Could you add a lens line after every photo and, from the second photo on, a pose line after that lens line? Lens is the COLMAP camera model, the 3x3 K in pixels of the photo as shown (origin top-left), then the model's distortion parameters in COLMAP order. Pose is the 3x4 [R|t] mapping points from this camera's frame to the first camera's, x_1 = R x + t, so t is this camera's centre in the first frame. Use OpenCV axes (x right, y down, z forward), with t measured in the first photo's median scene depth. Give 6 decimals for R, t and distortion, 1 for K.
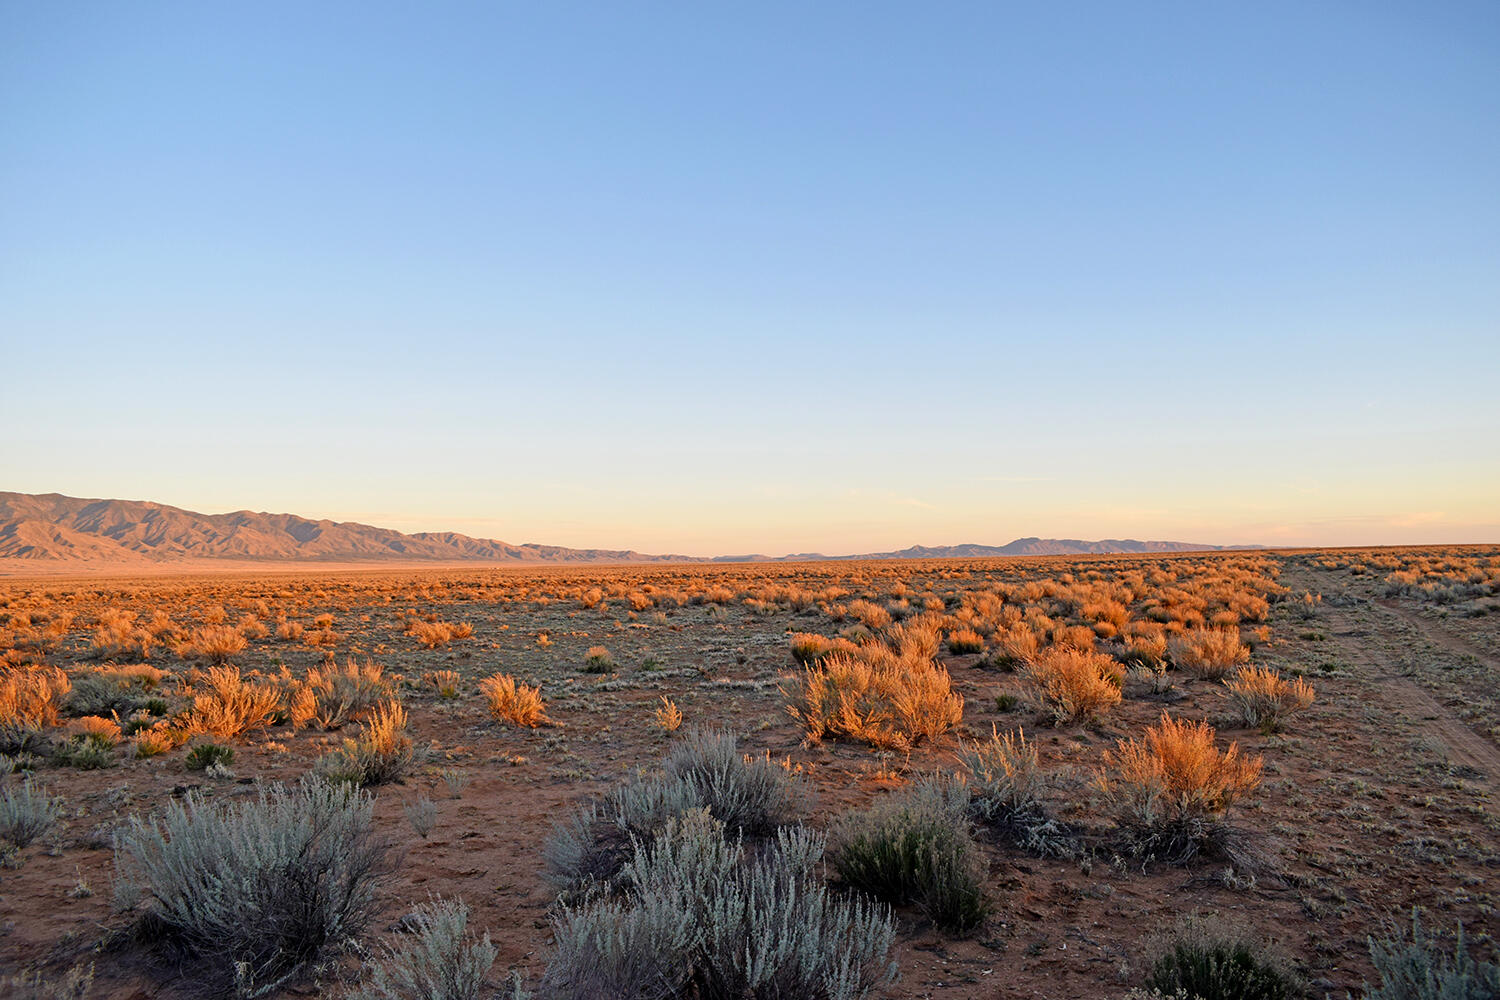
lens RADIAL K [[1160.4, 0, 749.7], [0, 1160.4, 502.4], [0, 0, 1]] dist [-0.027435, 0.019890]
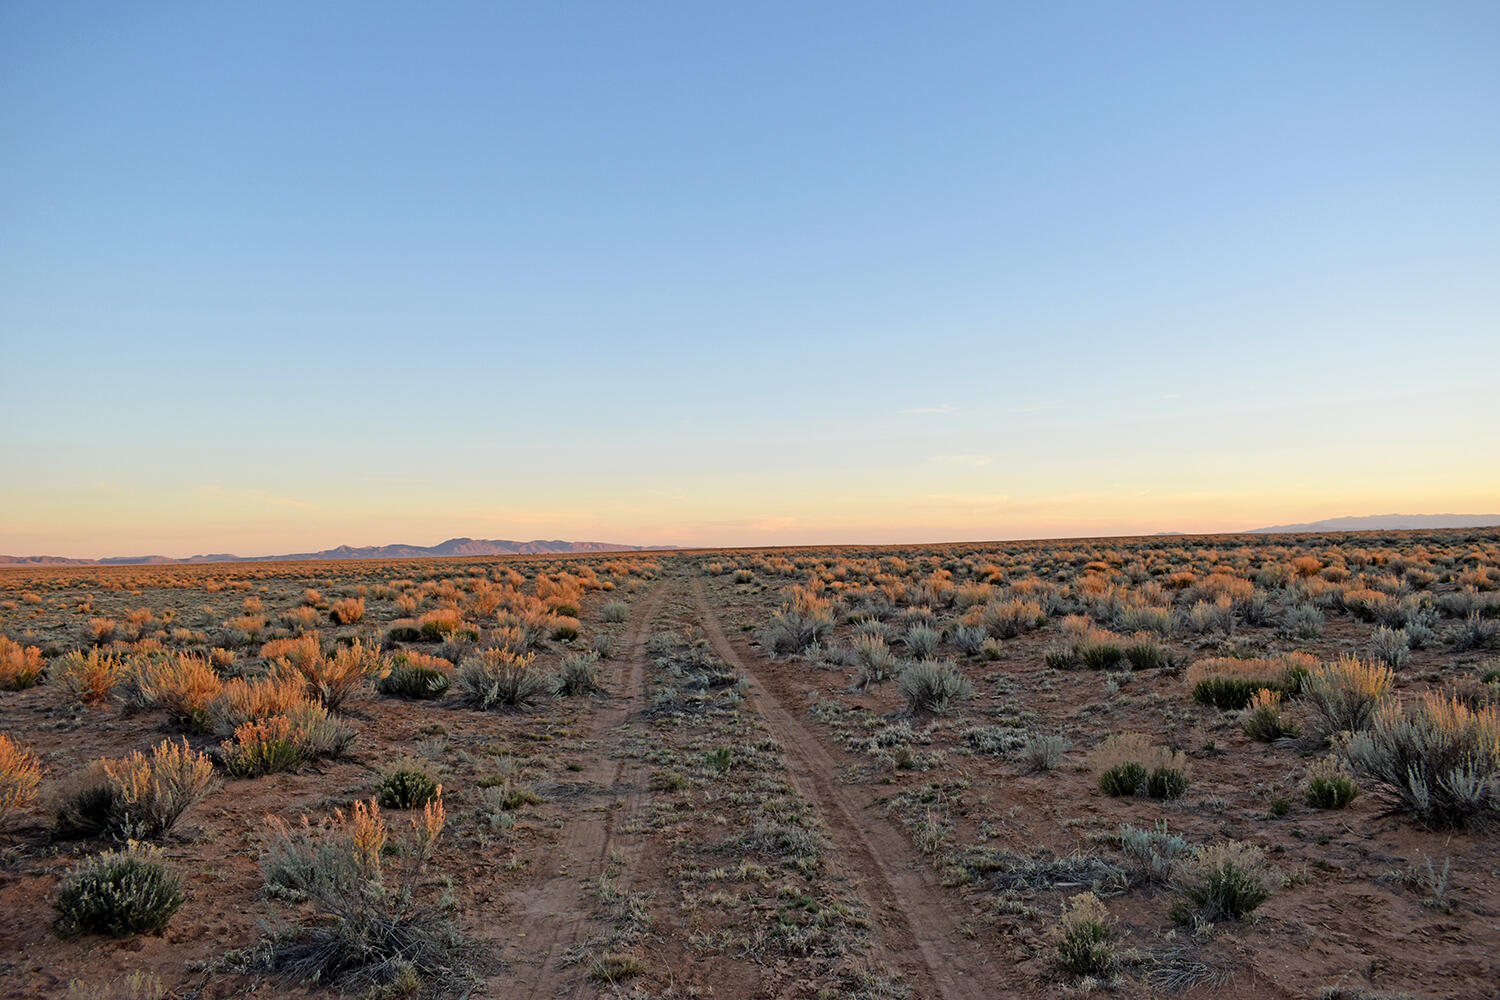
lens RADIAL K [[1160.4, 0, 744.3], [0, 1160.4, 502.5], [0, 0, 1]] dist [-0.027435, 0.019890]
pose [[0.888856, 0.018228, 0.457823, 0.121378], [-0.018102, 0.999825, -0.004661, 0.009316], [-0.457828, -0.004144, 0.889031, 0.220139]]
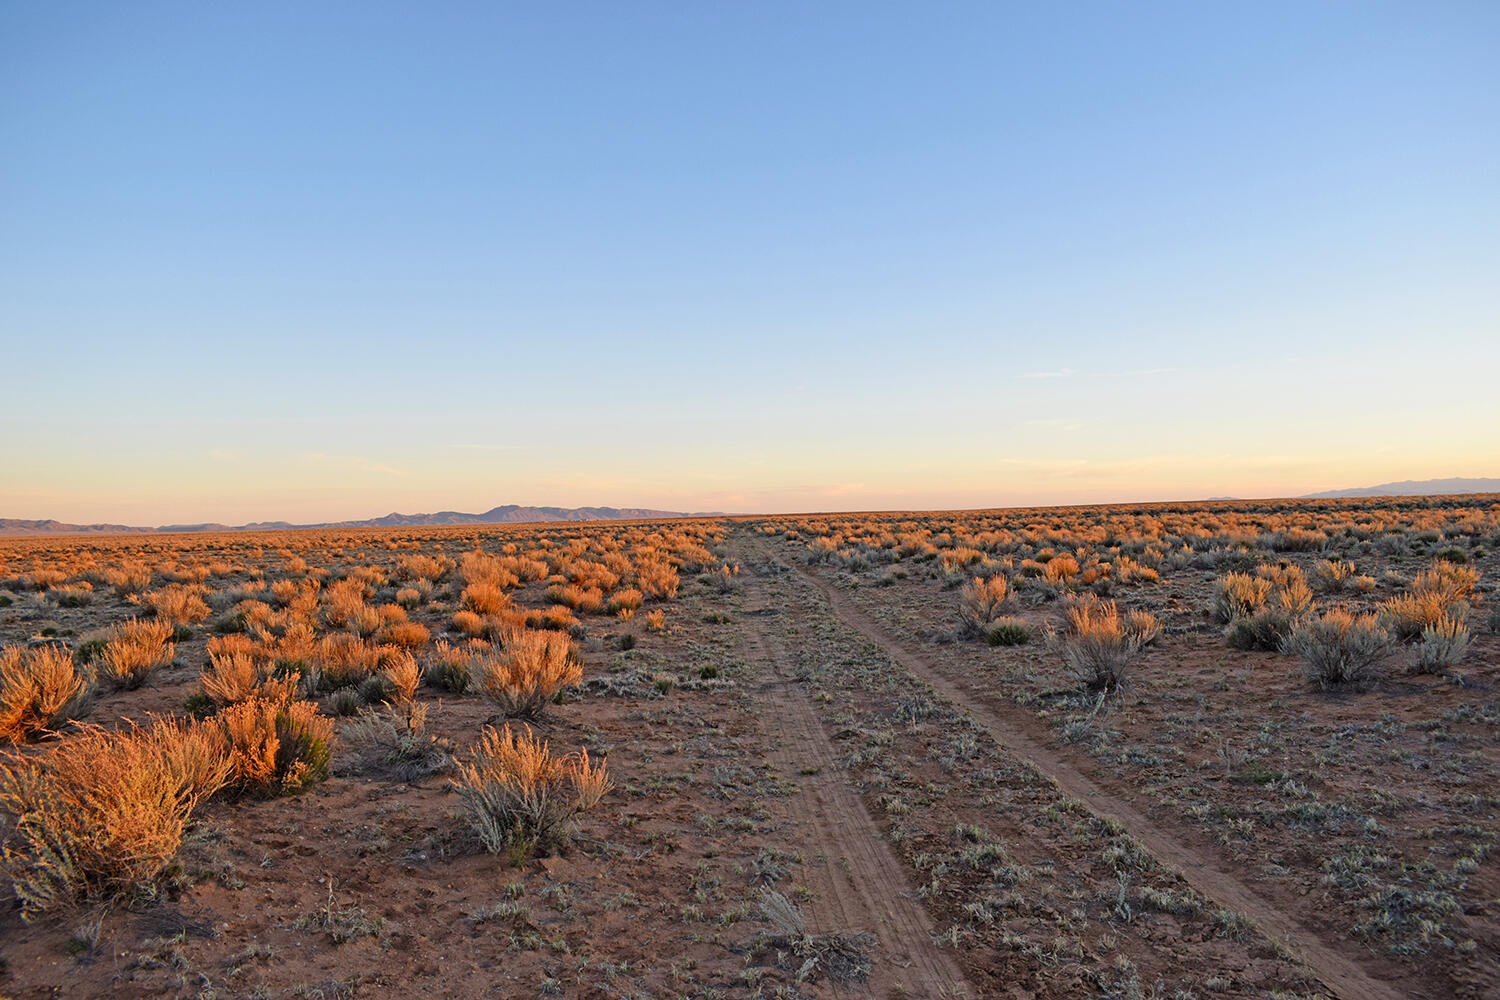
lens RADIAL K [[1160.4, 0, 755.6], [0, 1160.4, 501.4], [0, 0, 1]] dist [-0.027435, 0.019890]
pose [[0.902225, 0.001976, 0.431260, 0.030082], [-0.013654, 0.999619, 0.023984, 0.001868], [-0.431048, -0.027527, 0.901909, 0.045513]]
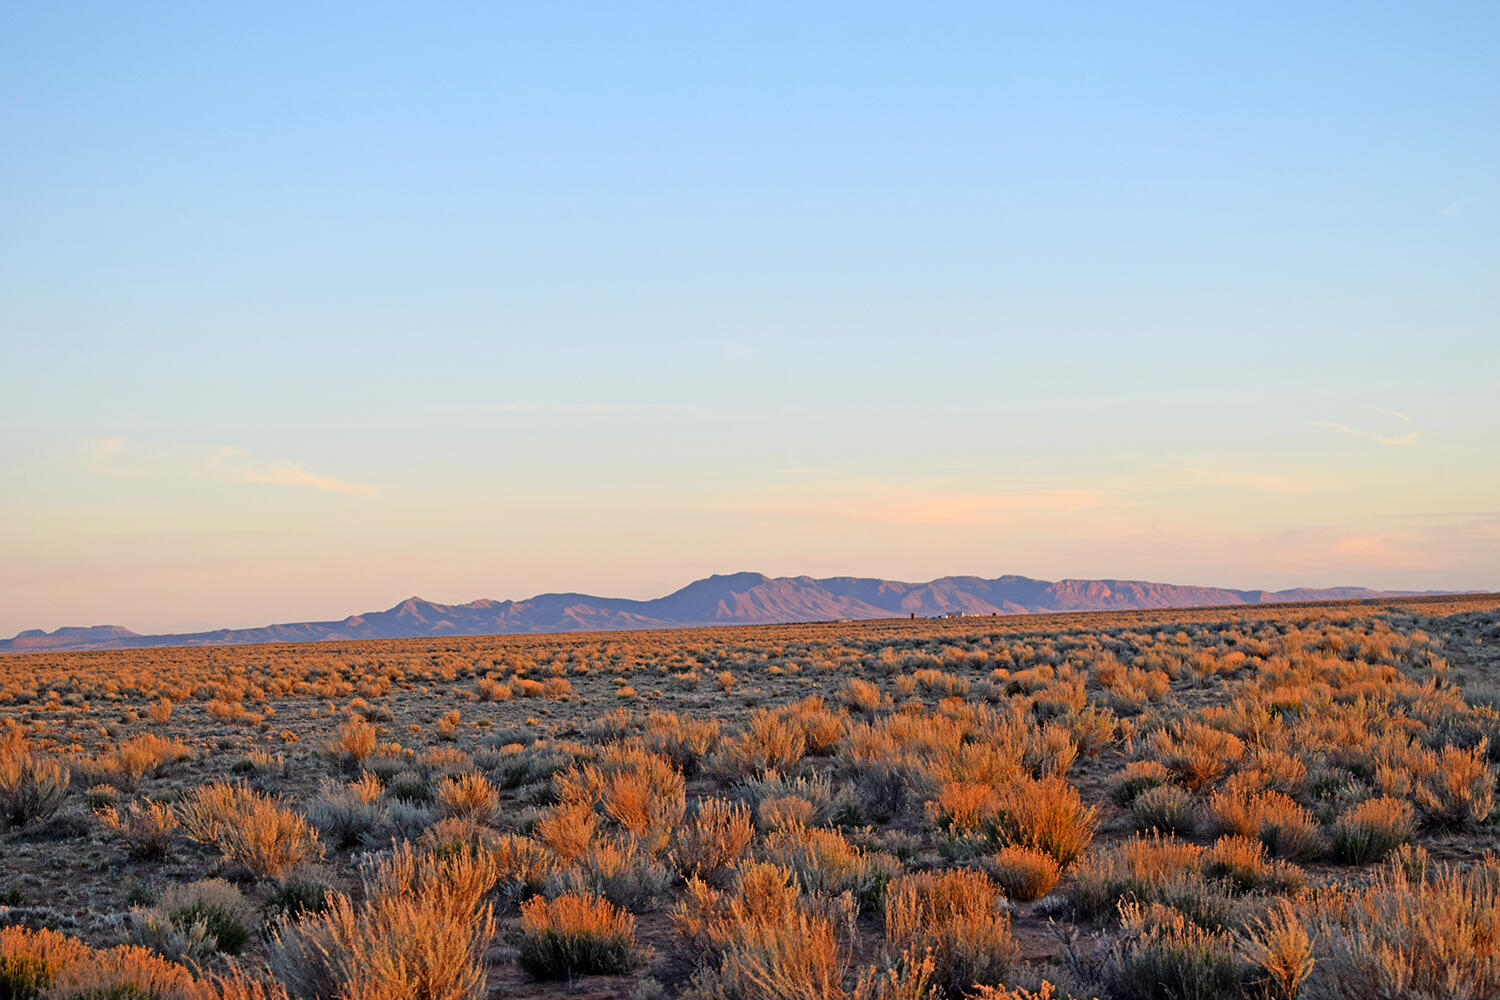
lens RADIAL K [[3449.2, 0, 749.2], [0, 3449.2, 500.6], [0, 0, 1]] dist [-0.043391, 0.000000]
pose [[0.971138, -0.004360, 0.238479, 0.004211], [0.002375, 0.999960, 0.008611, 0.000874], [-0.238507, -0.007796, 0.971109, 0.027709]]
